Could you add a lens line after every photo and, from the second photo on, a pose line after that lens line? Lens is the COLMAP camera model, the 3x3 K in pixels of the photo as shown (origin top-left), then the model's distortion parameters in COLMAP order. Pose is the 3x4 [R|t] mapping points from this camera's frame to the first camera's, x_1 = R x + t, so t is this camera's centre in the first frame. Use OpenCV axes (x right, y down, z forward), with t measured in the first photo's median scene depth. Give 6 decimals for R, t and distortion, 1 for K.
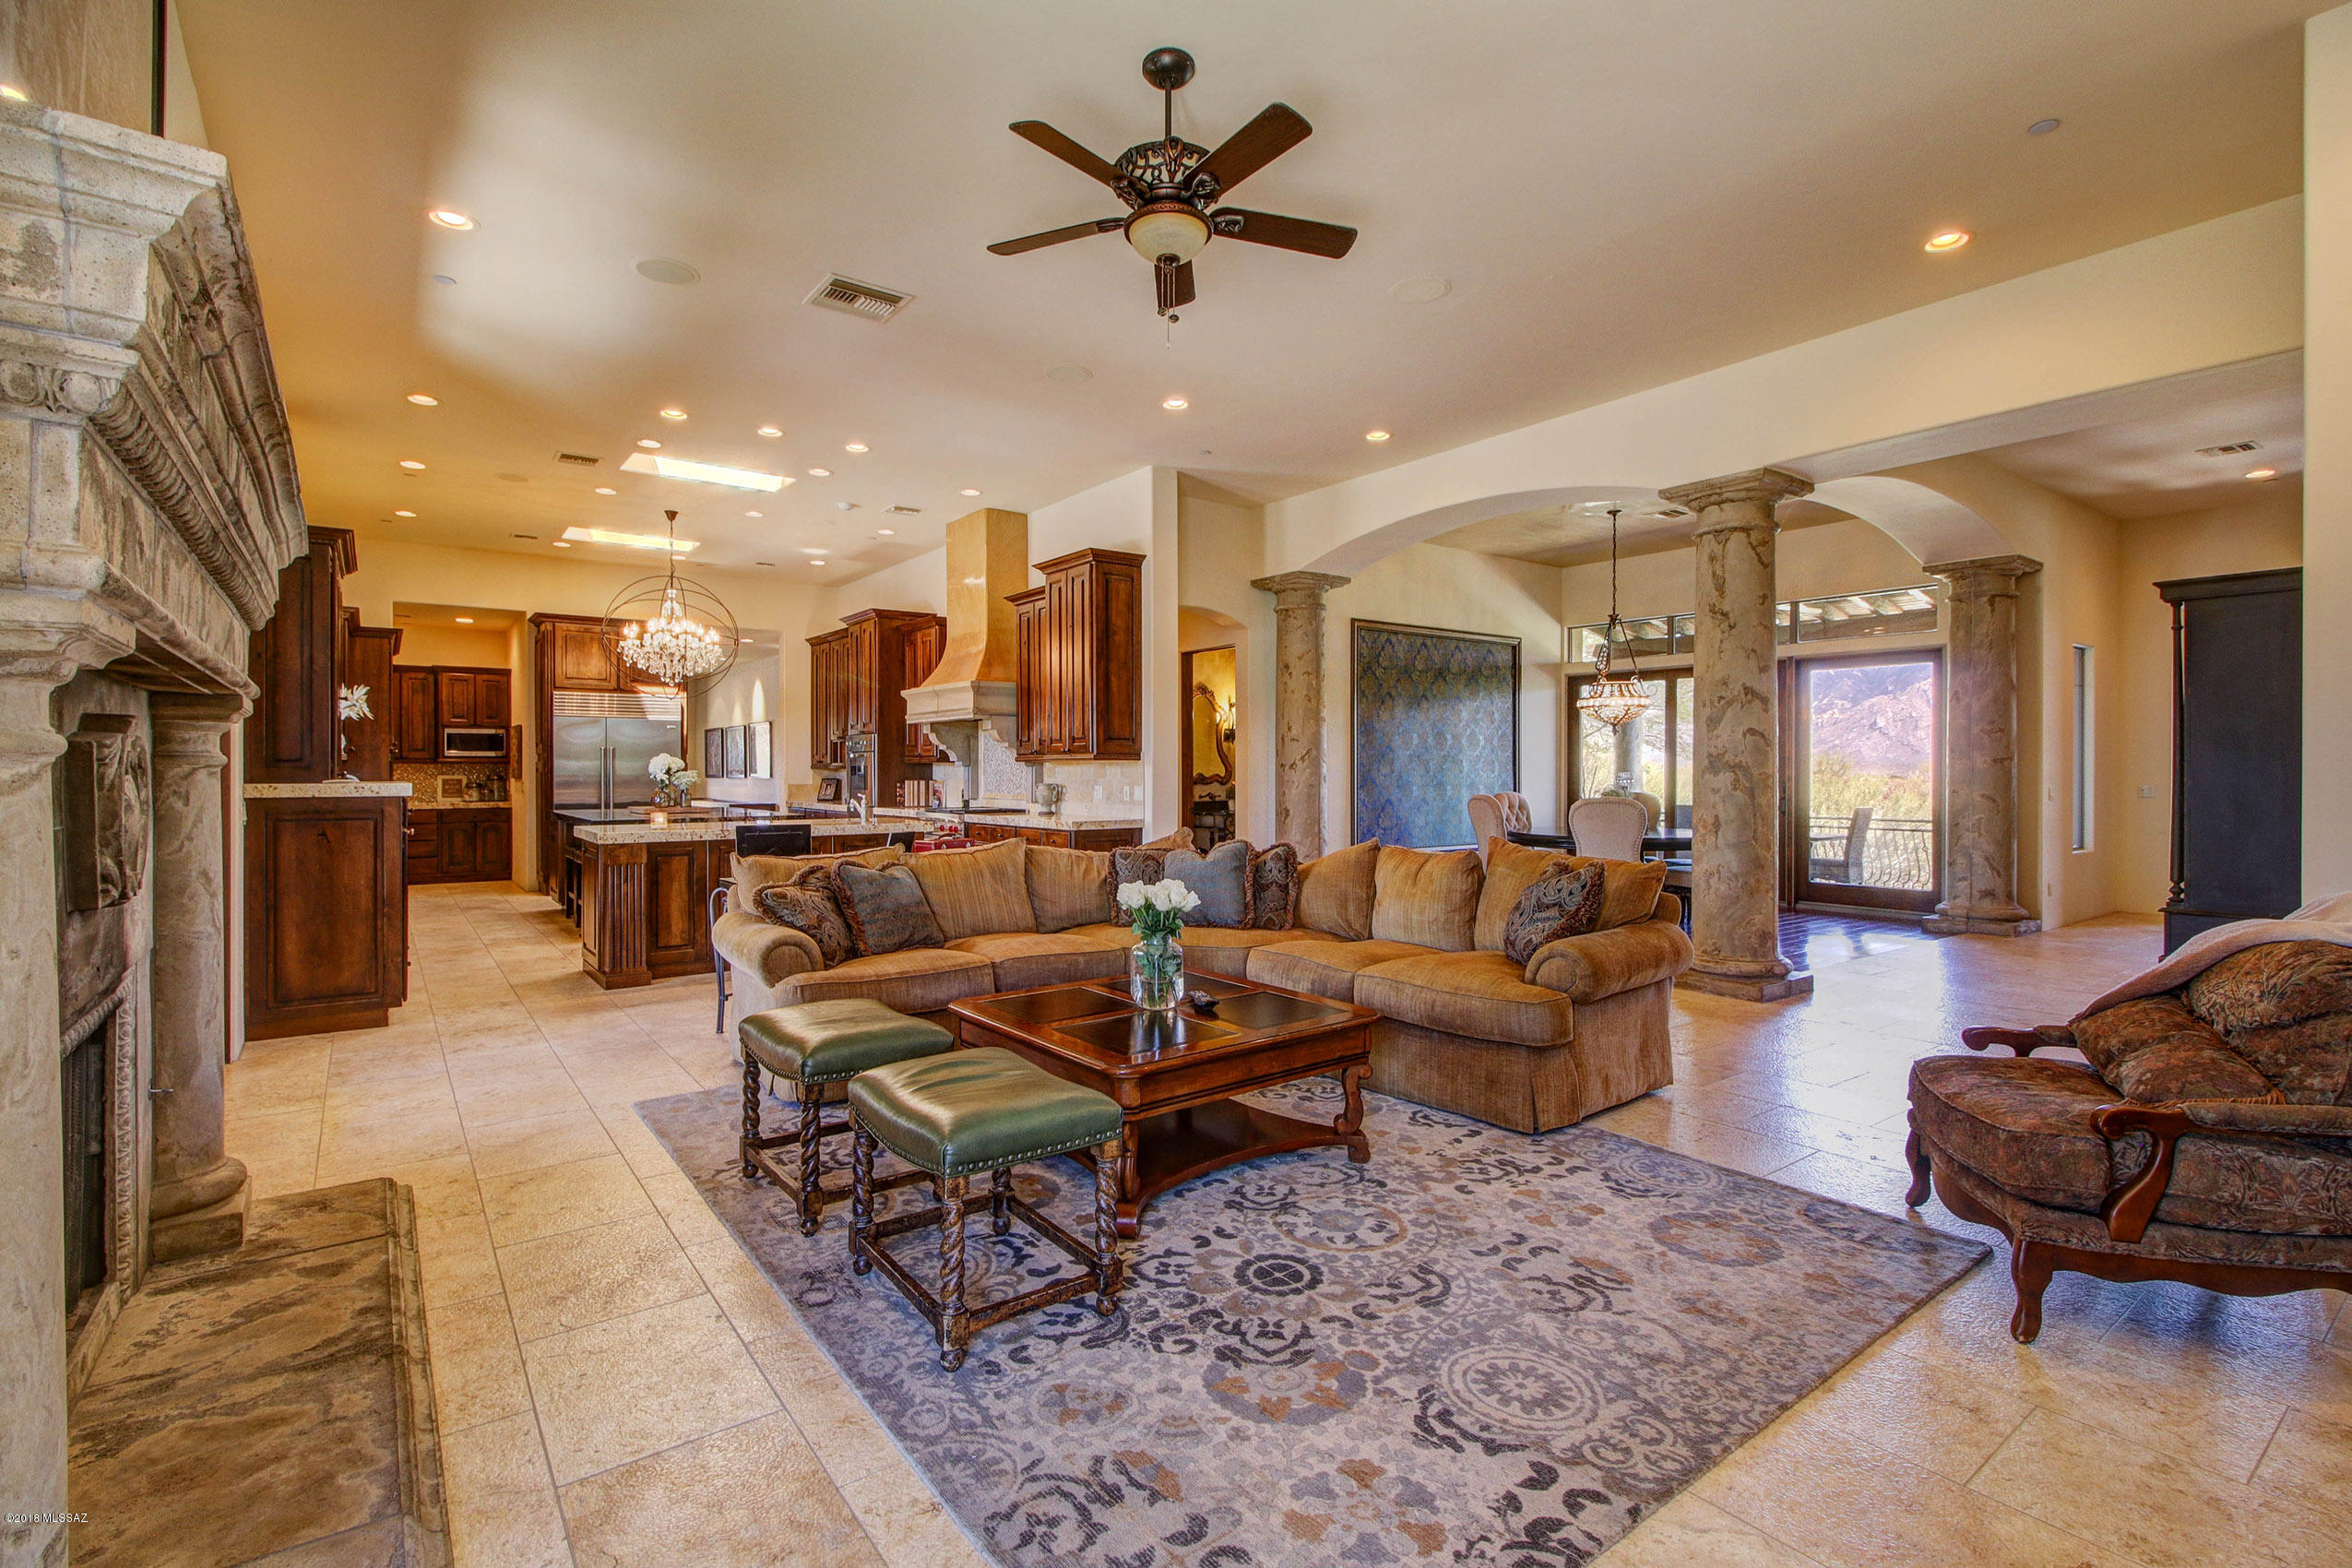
lens RADIAL K [[1075.6, 0, 1173.7], [0, 1075.6, 769.6], [0, 0, 1]] dist [0.023063, -0.010378]
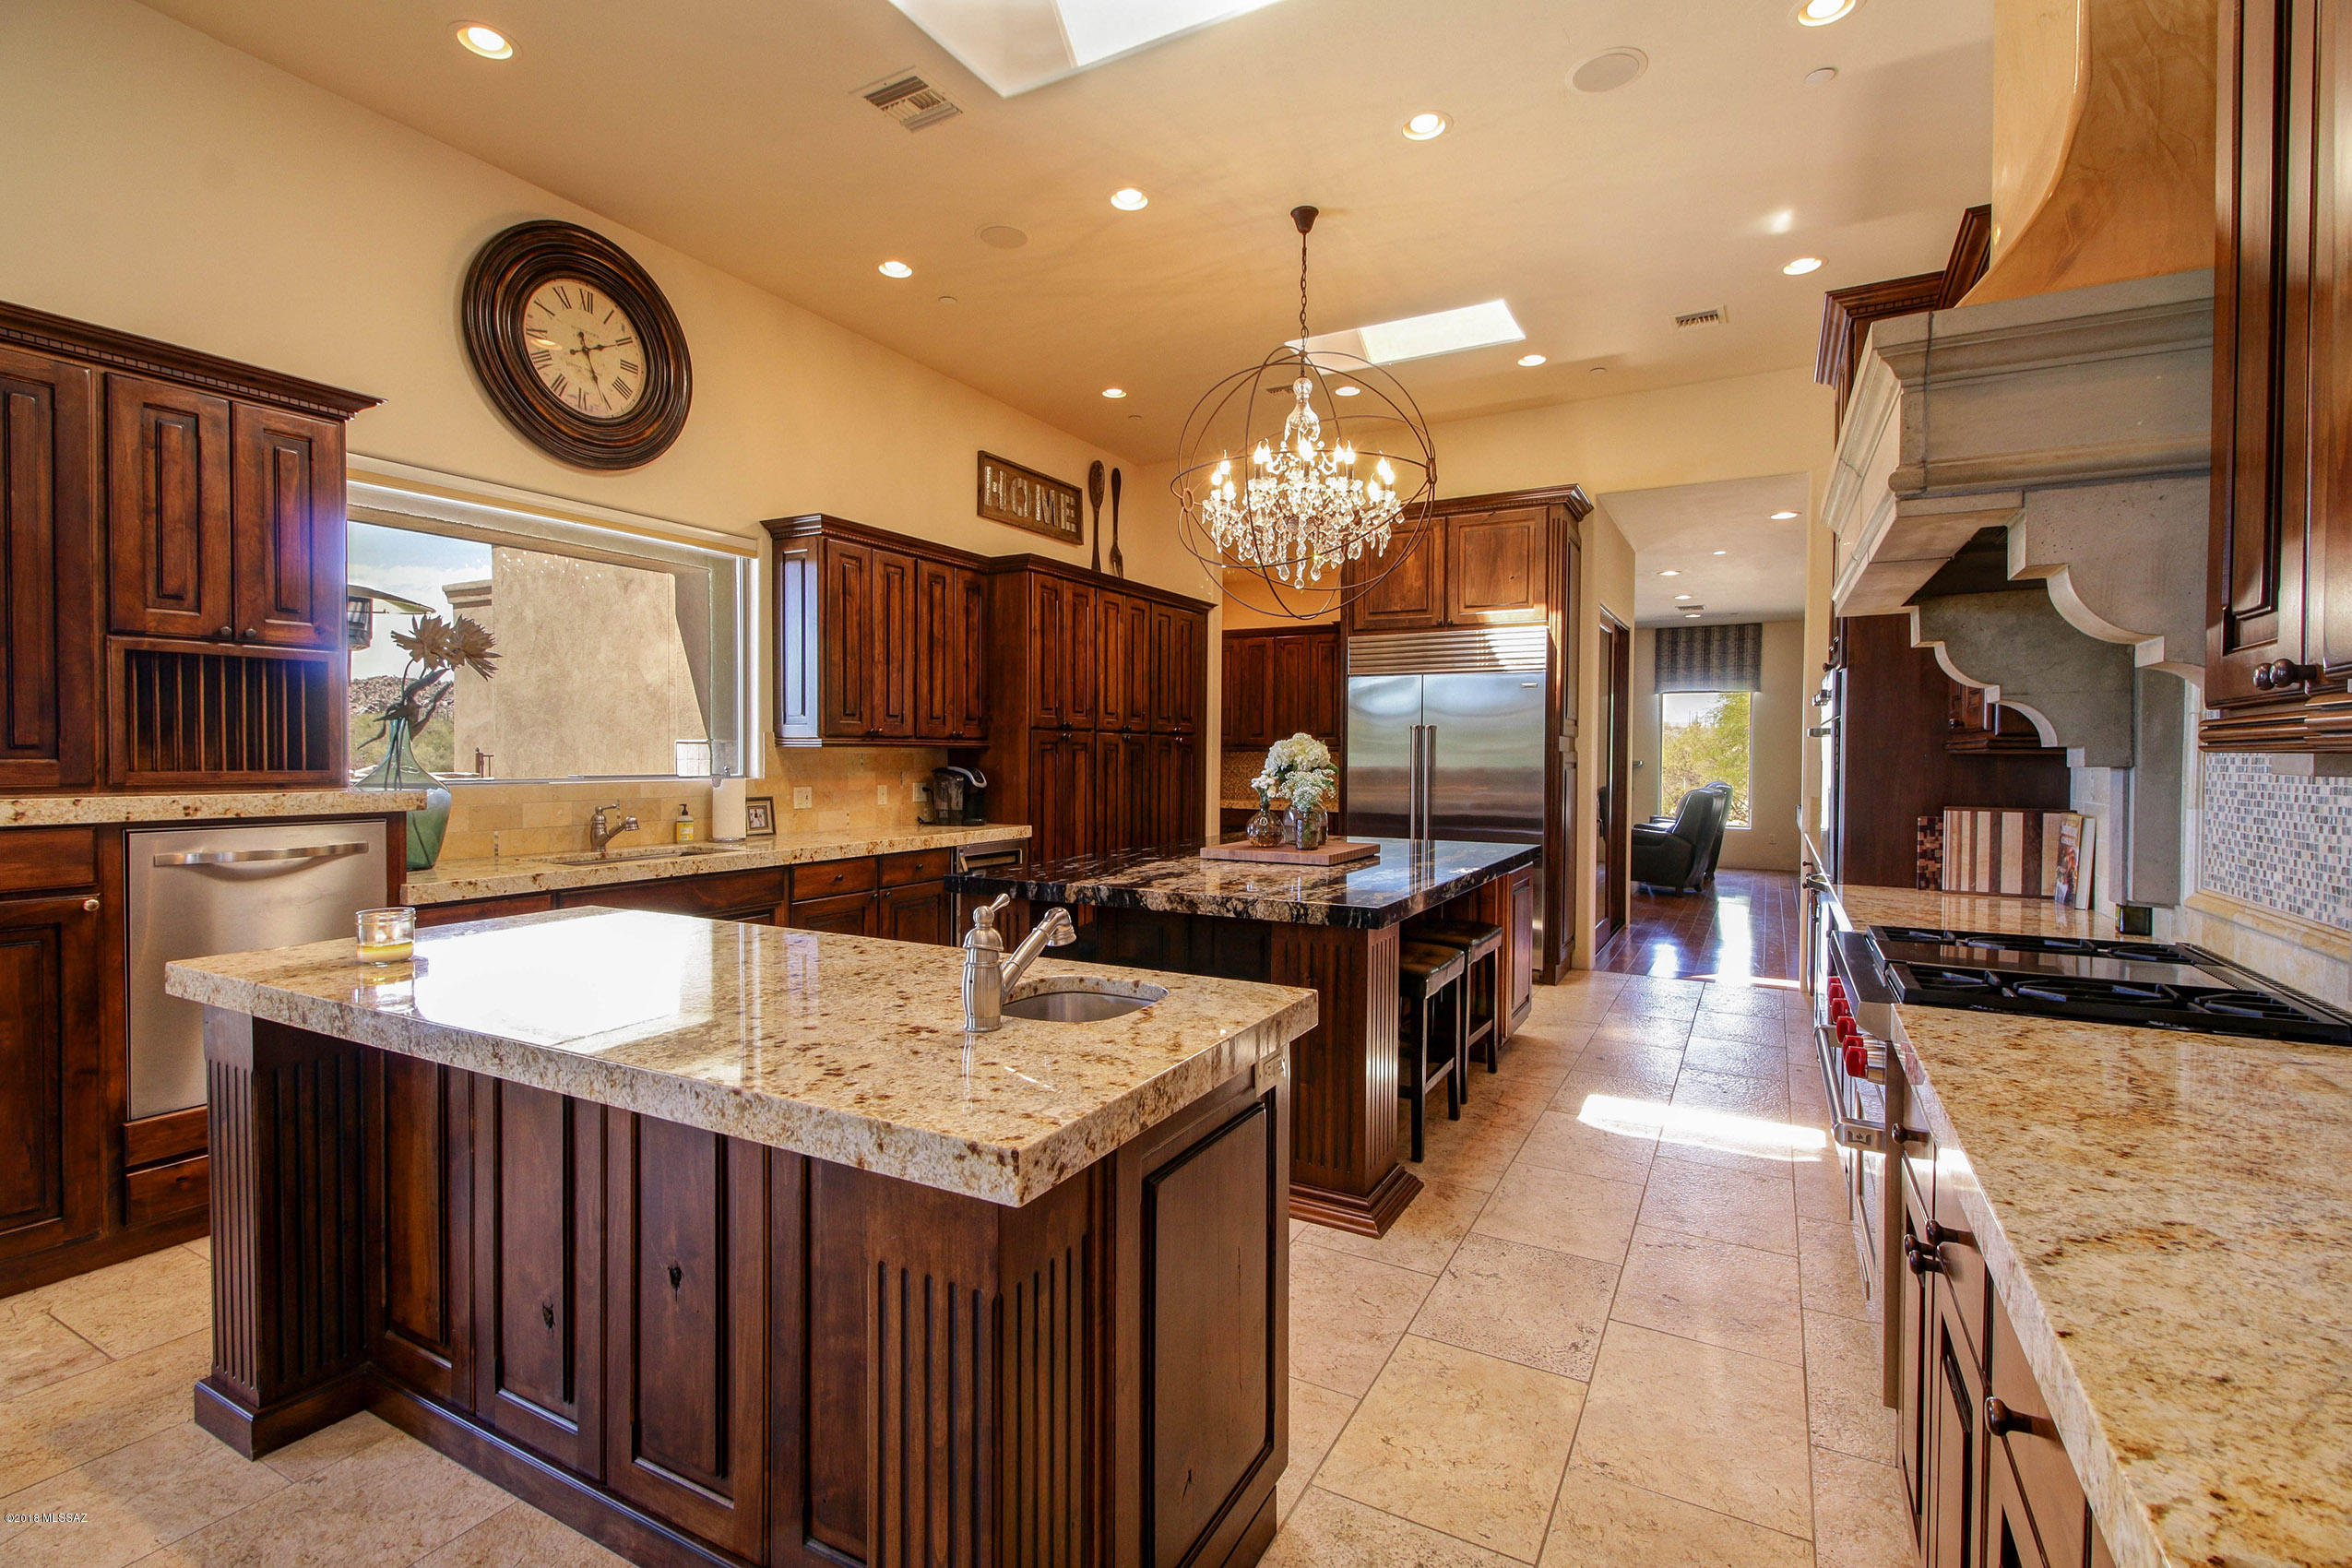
lens RADIAL K [[1075.6, 0, 1168.3], [0, 1075.6, 776.1], [0, 0, 1]] dist [0.023063, -0.010378]
pose [[0.412009, 0.022178, -0.910910, -0.052650], [-0.006055, 0.999748, 0.021602, -0.005252], [0.911160, -0.003385, 0.412040, 0.668147]]
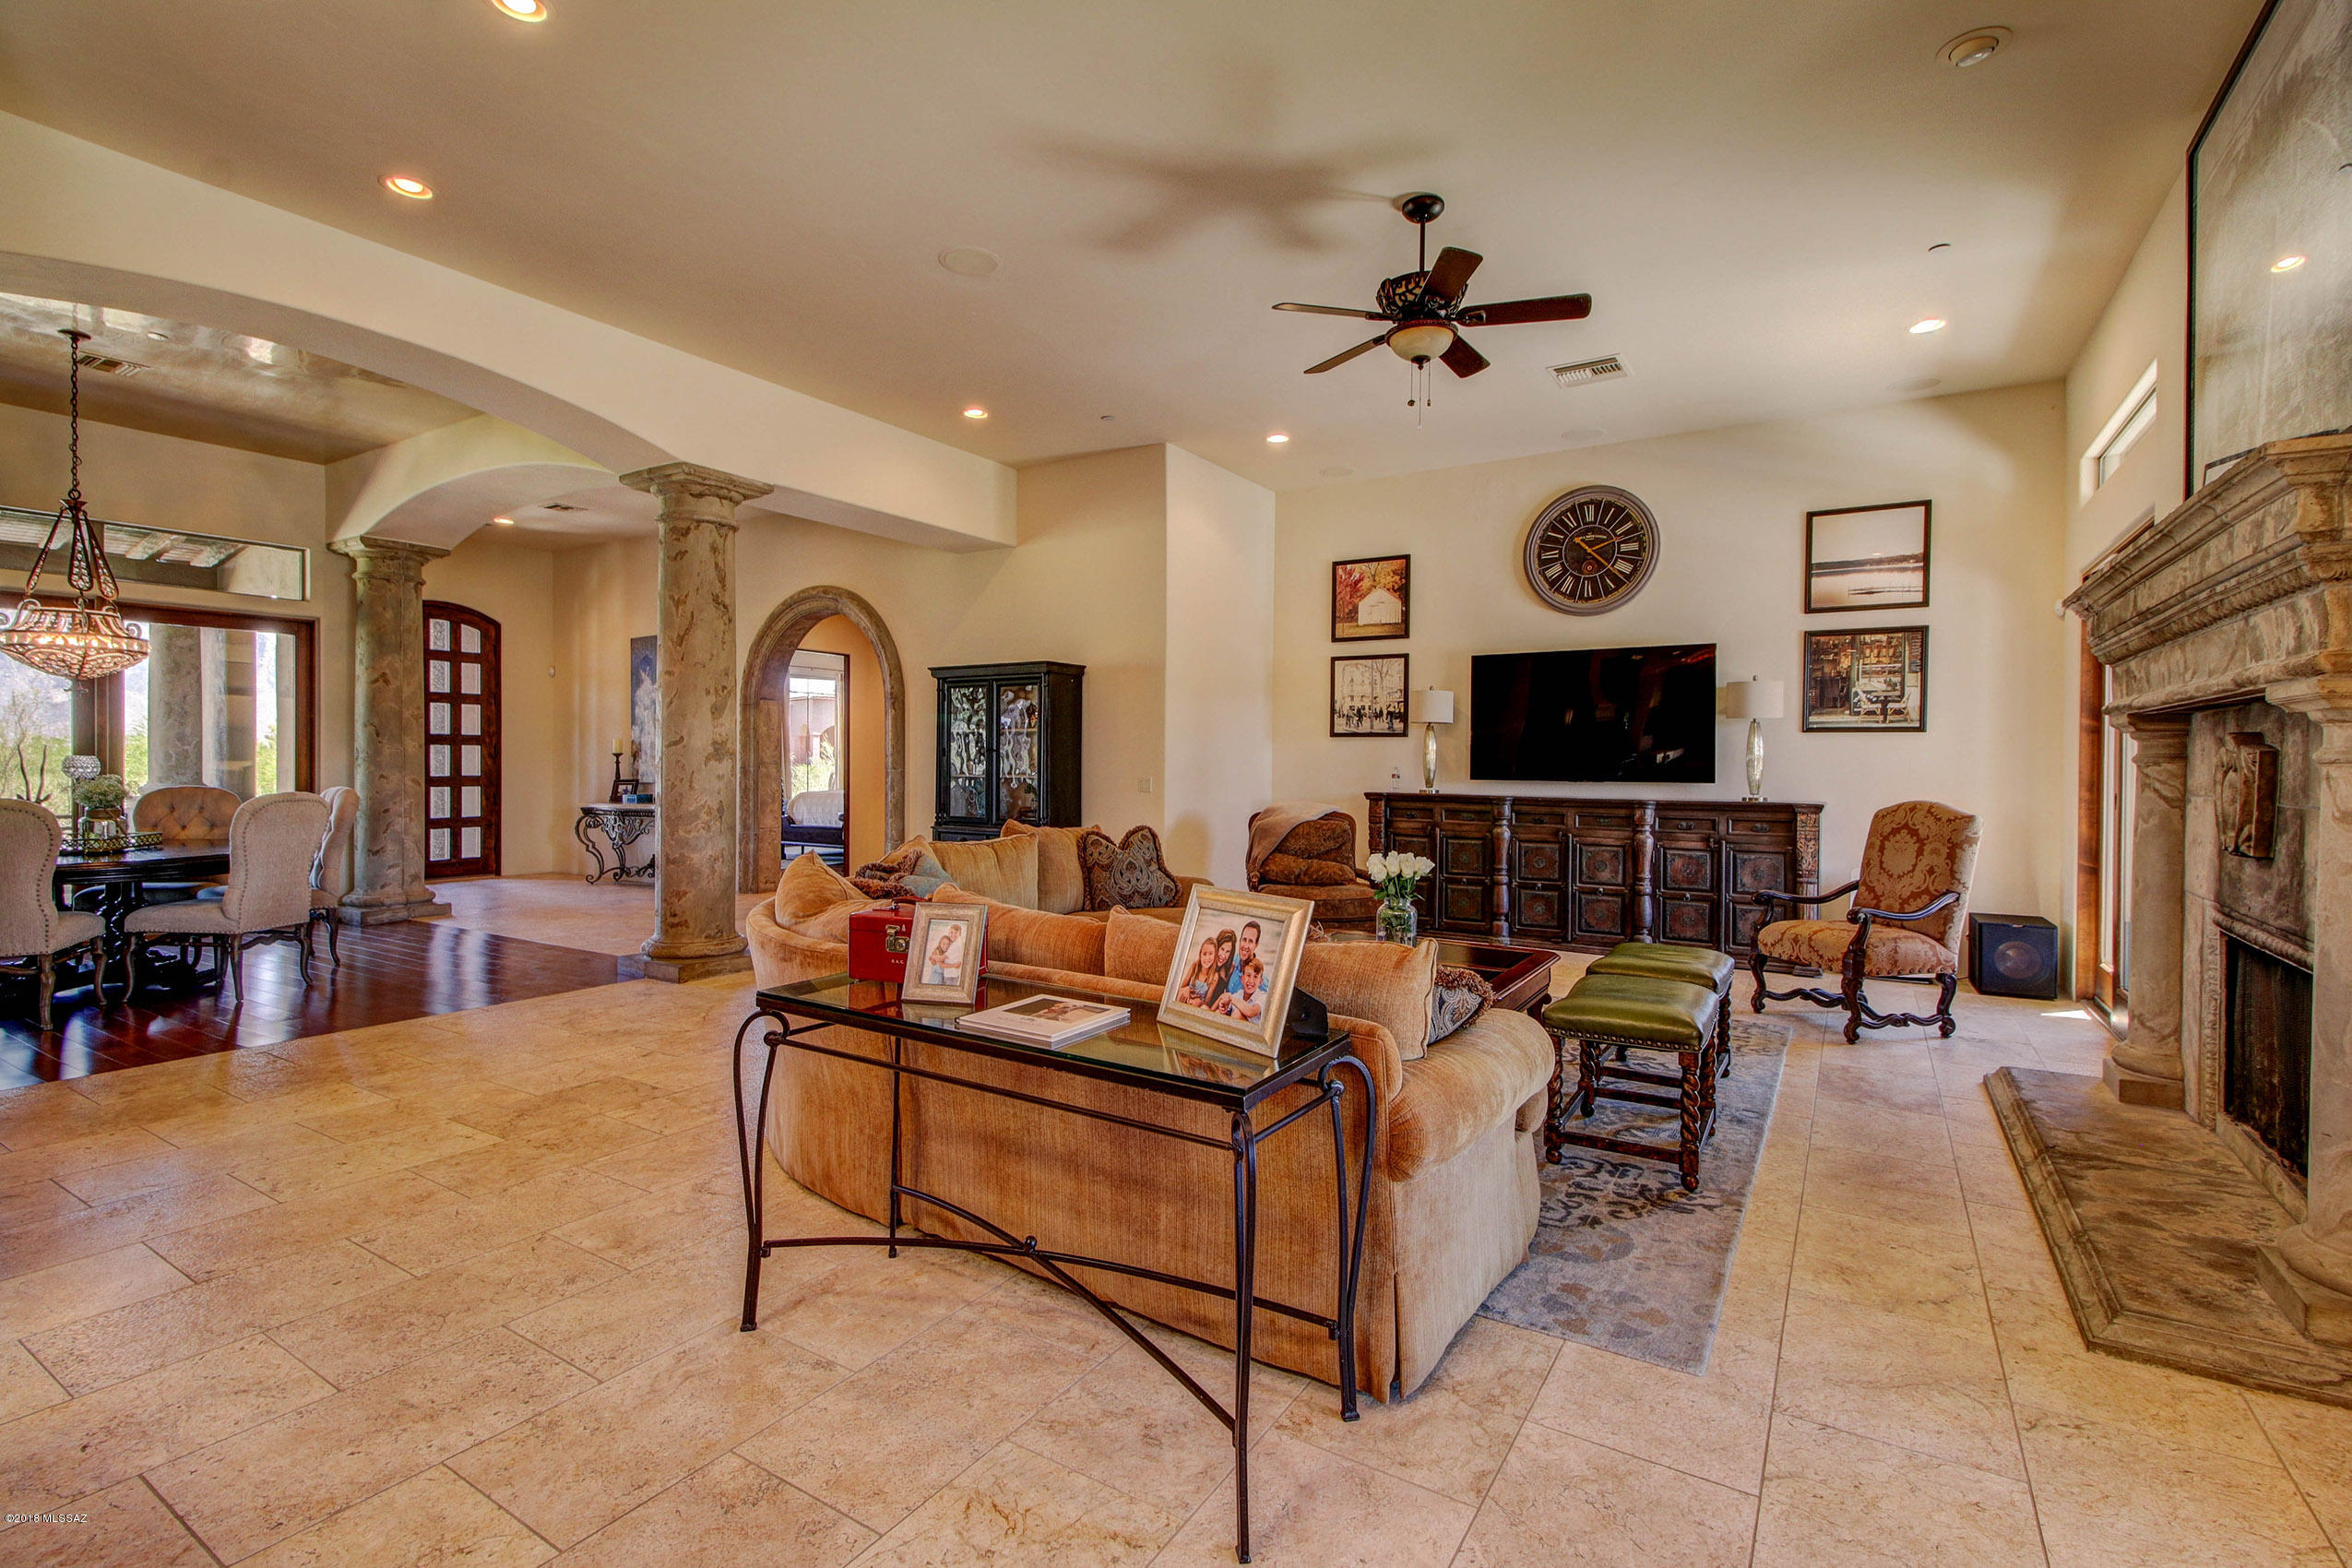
lens RADIAL K [[1075.6, 0, 1173.6], [0, 1075.6, 773.0], [0, 0, 1]] dist [0.023063, -0.010378]
pose [[-0.358871, -0.012293, 0.933306, -0.353006], [-0.007754, 0.999918, 0.010189, 0.000697], [-0.933355, -0.003580, -0.358937, 0.559734]]
